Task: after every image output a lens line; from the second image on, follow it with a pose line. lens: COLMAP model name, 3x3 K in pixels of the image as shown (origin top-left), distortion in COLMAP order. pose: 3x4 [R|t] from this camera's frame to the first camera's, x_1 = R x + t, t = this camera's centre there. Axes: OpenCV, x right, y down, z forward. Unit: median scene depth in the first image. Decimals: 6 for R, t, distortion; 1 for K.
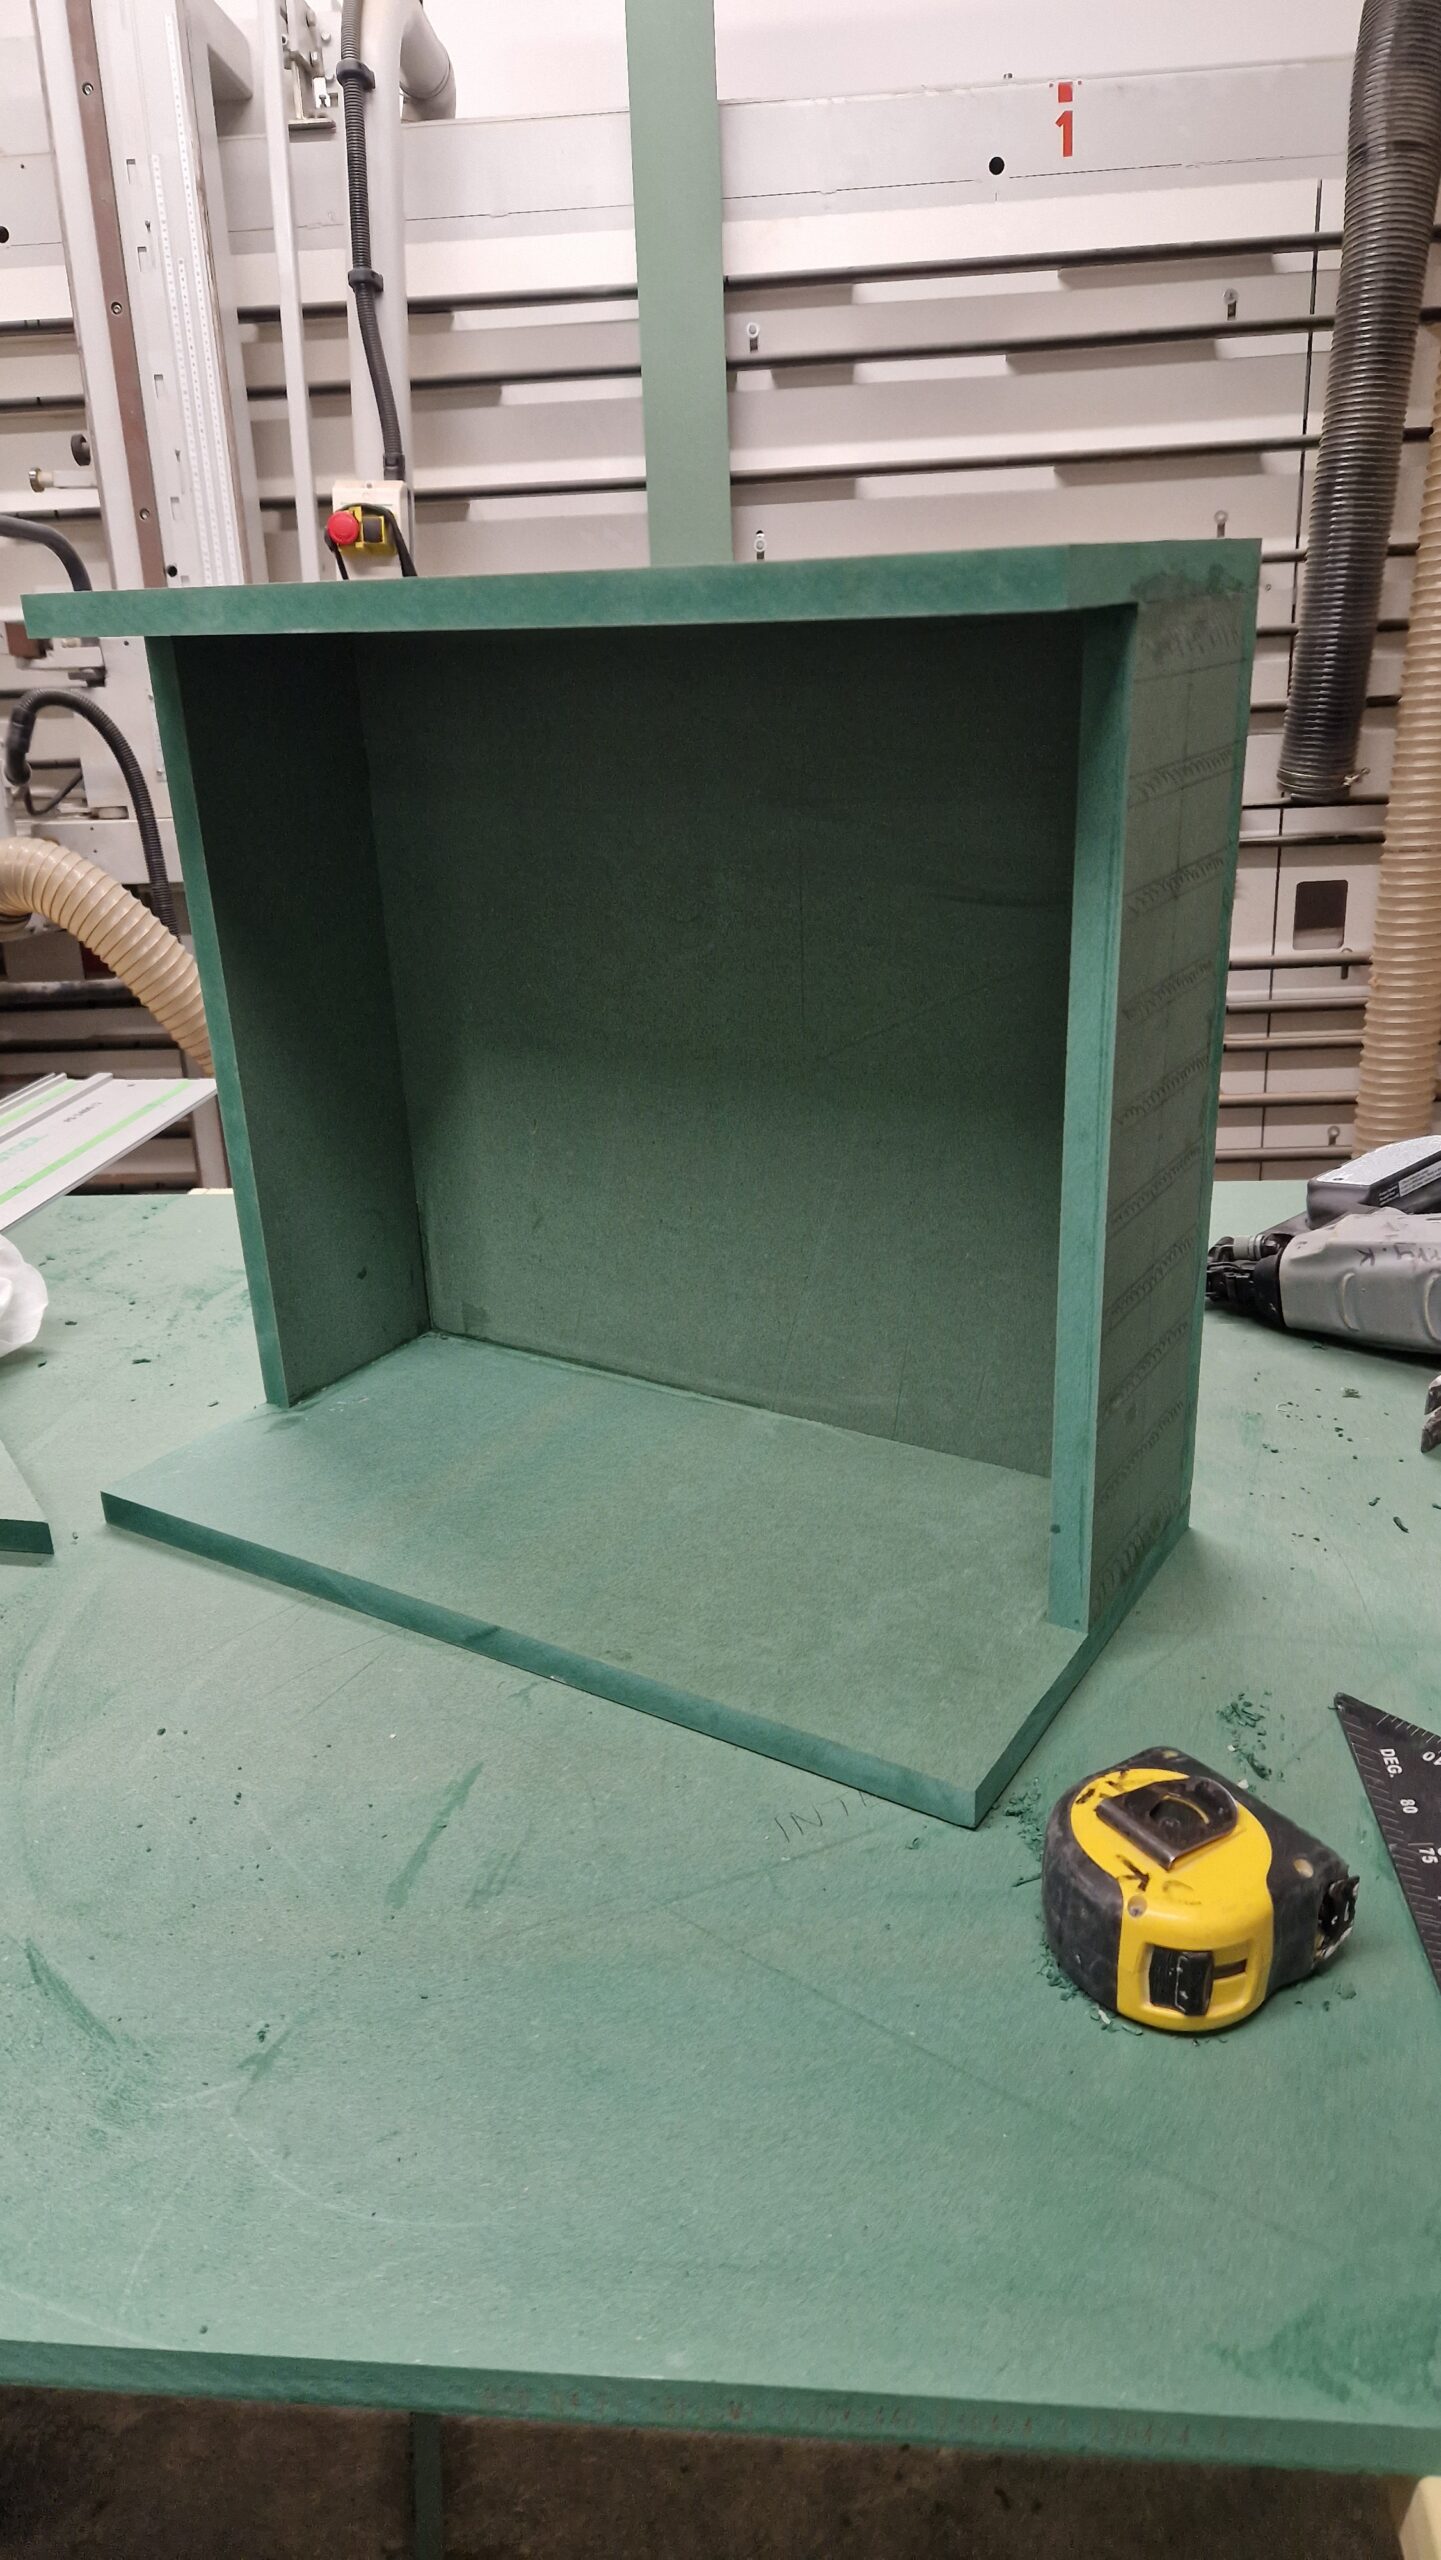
lens RADIAL K [[1703.1, 0, 720.5], [0, 1703.1, 1280.0], [0, 0, 1]] dist [0.078387, -0.077564]
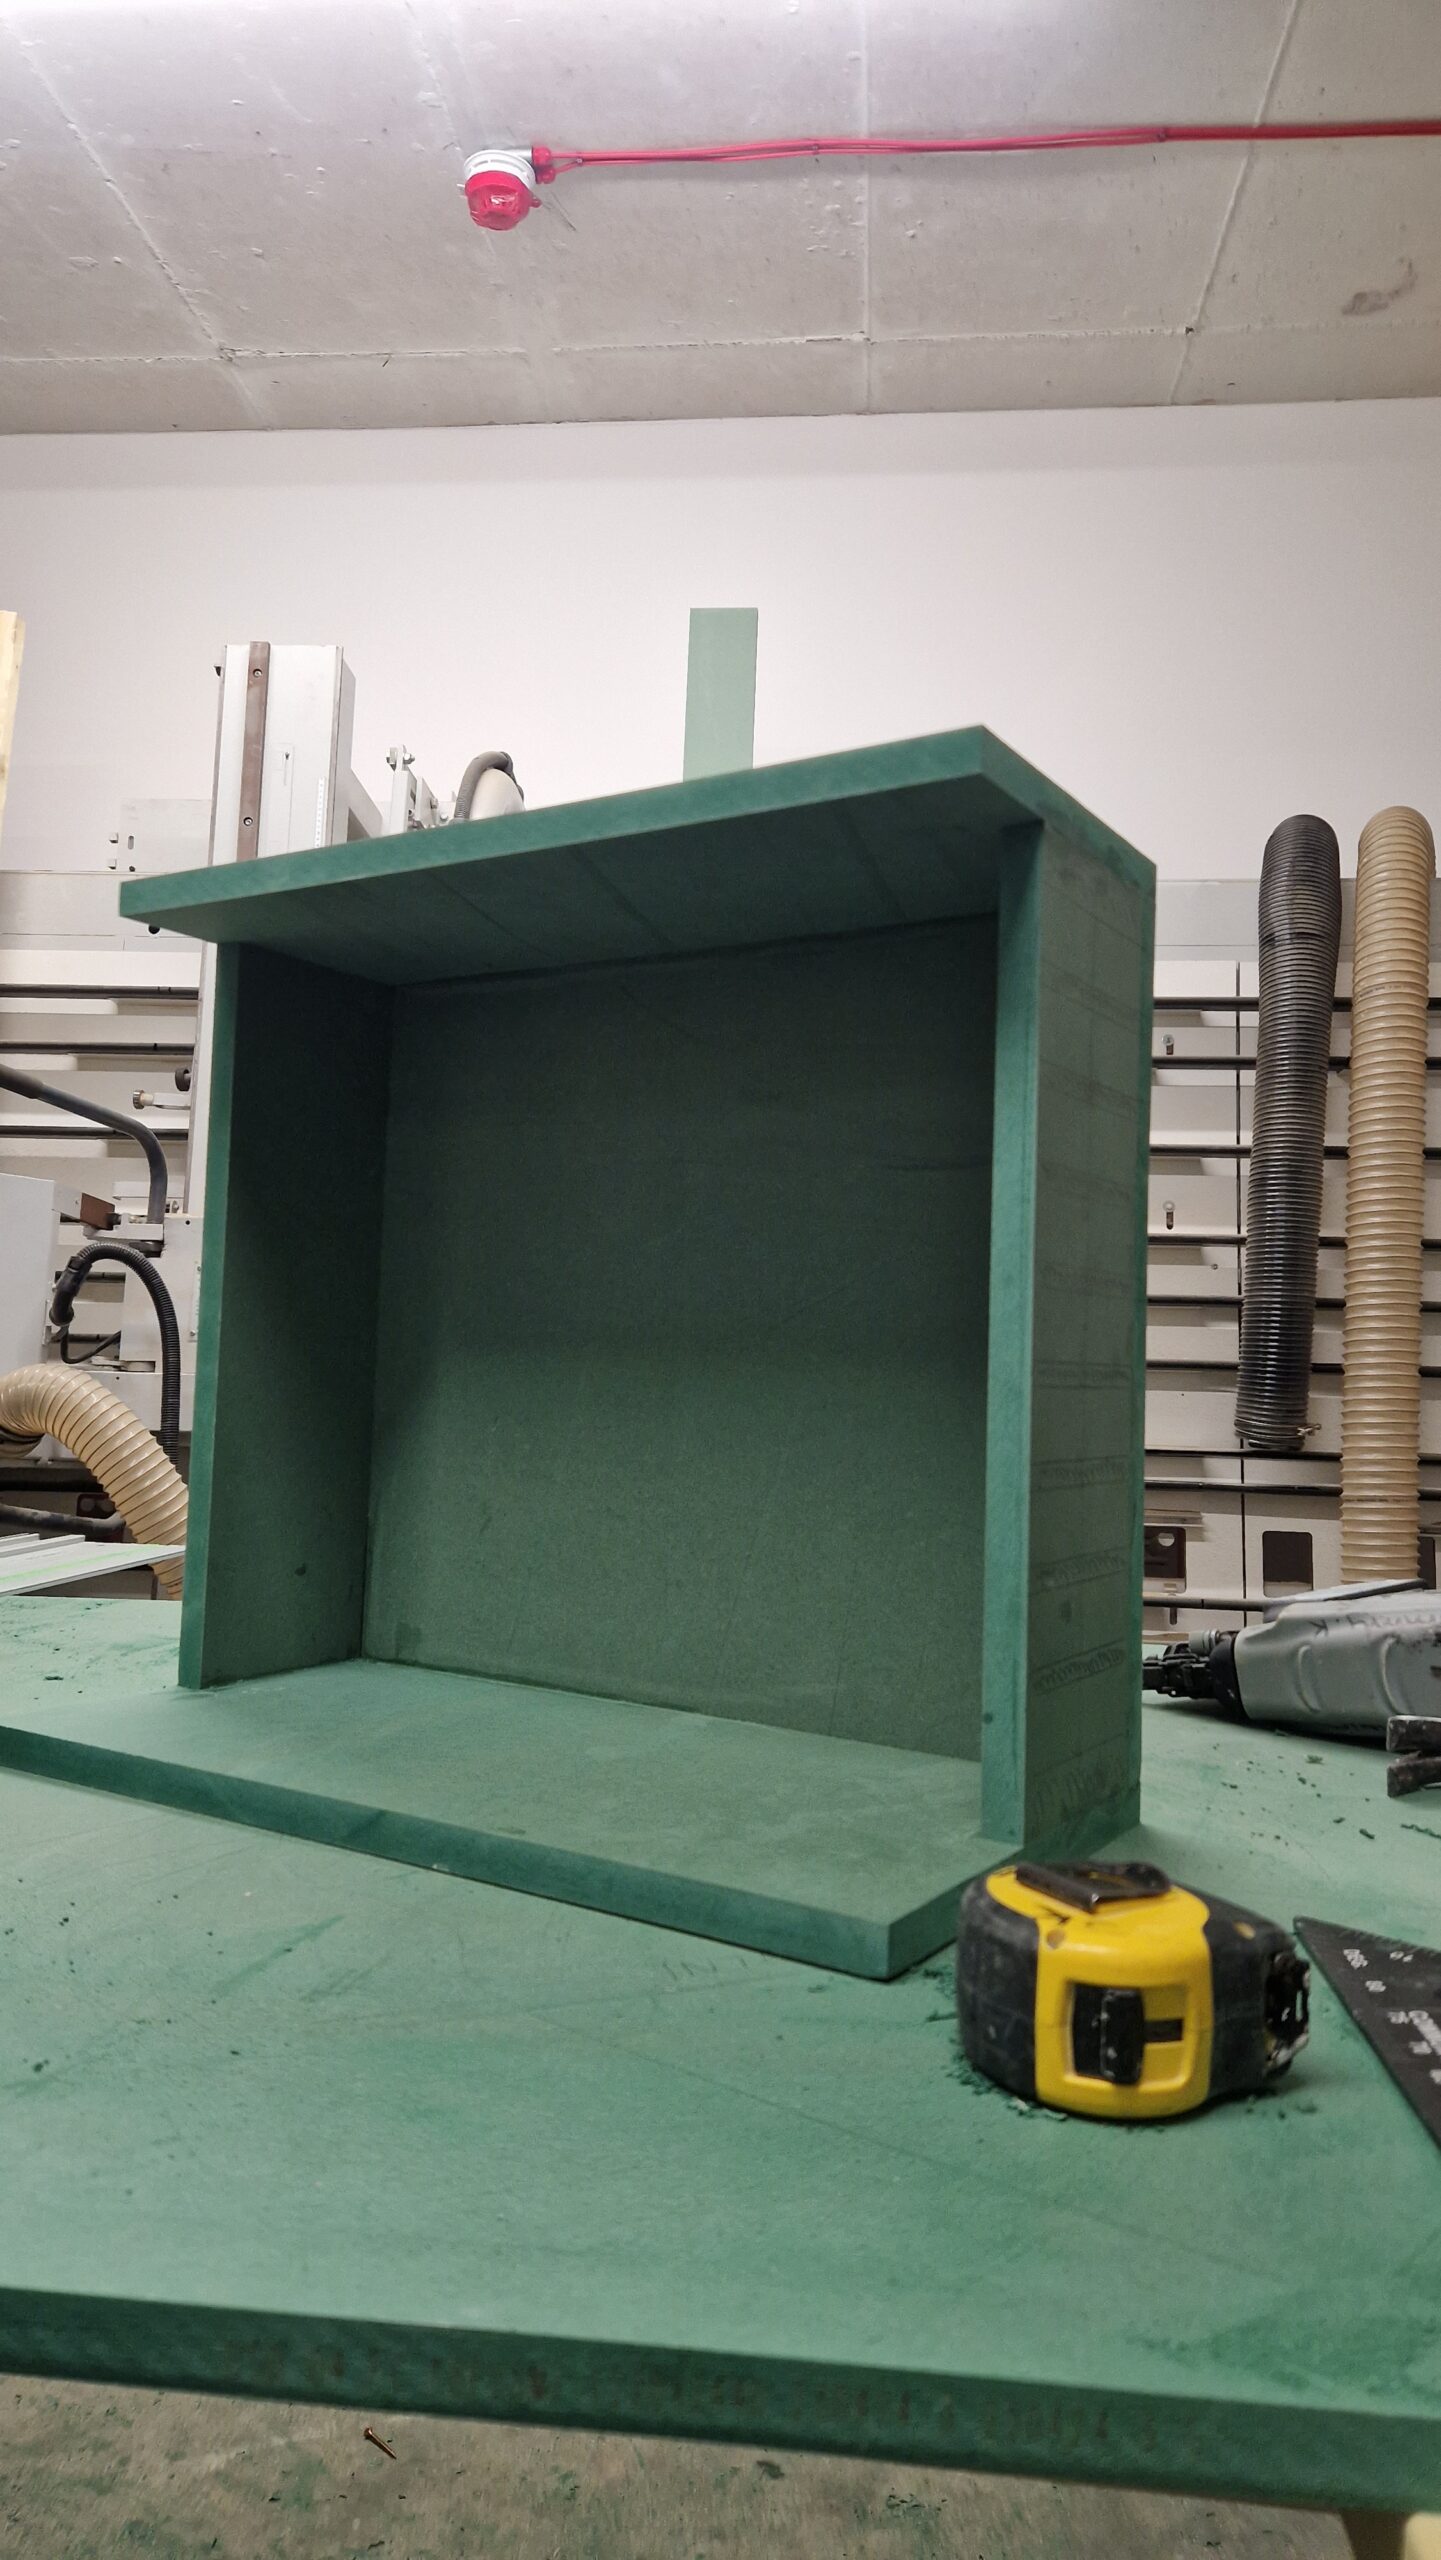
lens RADIAL K [[1682.6, 0, 714.9], [0, 1682.6, 1218.7], [0, 0, 1]] dist [0.064669, -0.037747]
pose [[0.997245, 0.073025, -0.013050, 0.028117], [-0.071589, 0.901289, -0.427262, 0.231716], [-0.019439, 0.427019, 0.904033, 0.028376]]
